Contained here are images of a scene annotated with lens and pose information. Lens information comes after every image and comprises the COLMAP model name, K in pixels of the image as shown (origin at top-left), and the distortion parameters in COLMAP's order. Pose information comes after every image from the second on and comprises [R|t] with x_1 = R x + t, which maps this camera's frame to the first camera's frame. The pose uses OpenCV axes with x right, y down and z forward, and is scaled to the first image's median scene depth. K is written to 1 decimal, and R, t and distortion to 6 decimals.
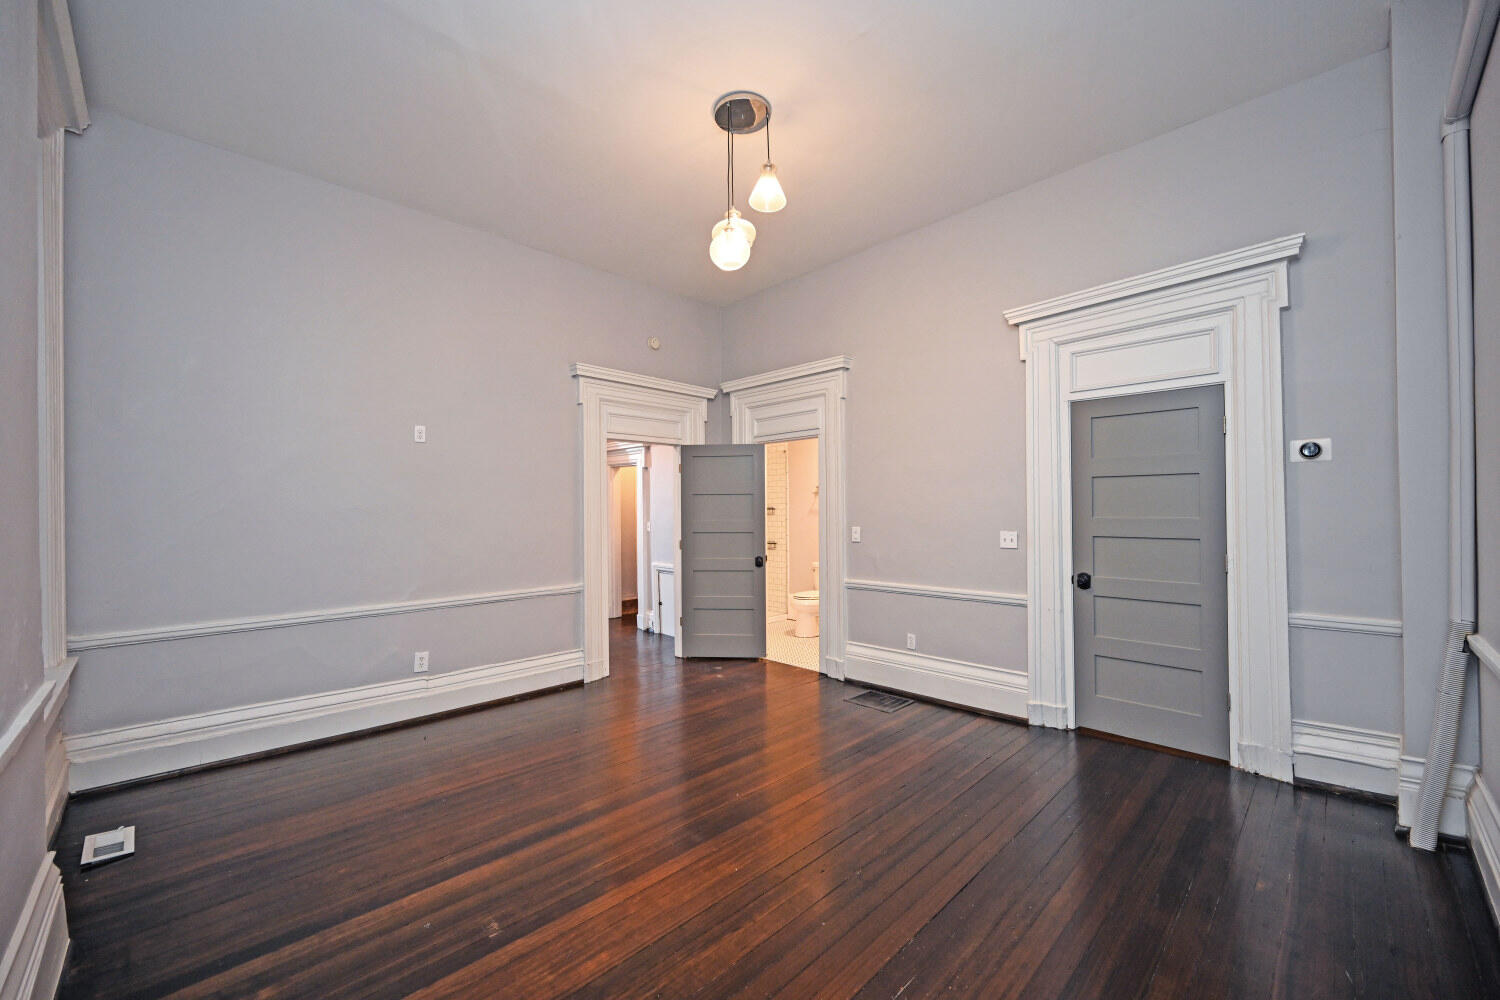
lens RADIAL K [[594.5, 0, 743.4], [0, 594.5, 500.5], [0, 0, 1]] dist [0.000559, 0.000247]
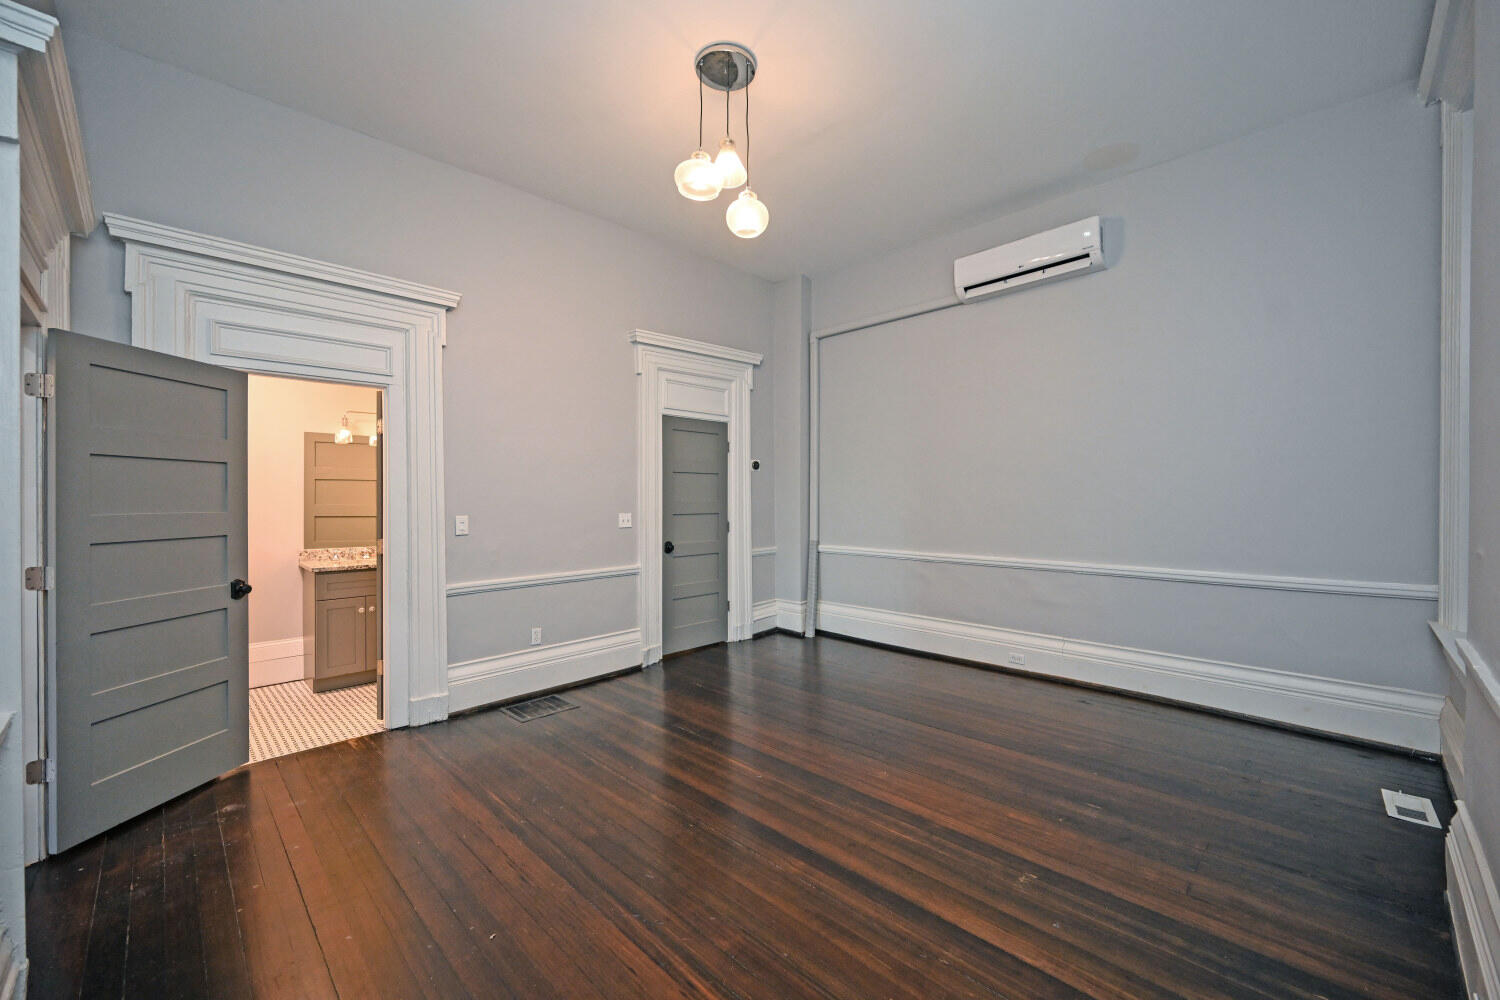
lens RADIAL K [[594.5, 0, 759.3], [0, 594.5, 501.4], [0, 0, 1]] dist [0.000559, 0.000247]
pose [[-0.028892, 0.006955, 0.999558, -0.742107], [-0.003411, 0.999969, -0.007057, 0.035803], [-0.999577, -0.003614, -0.028868, 0.766928]]
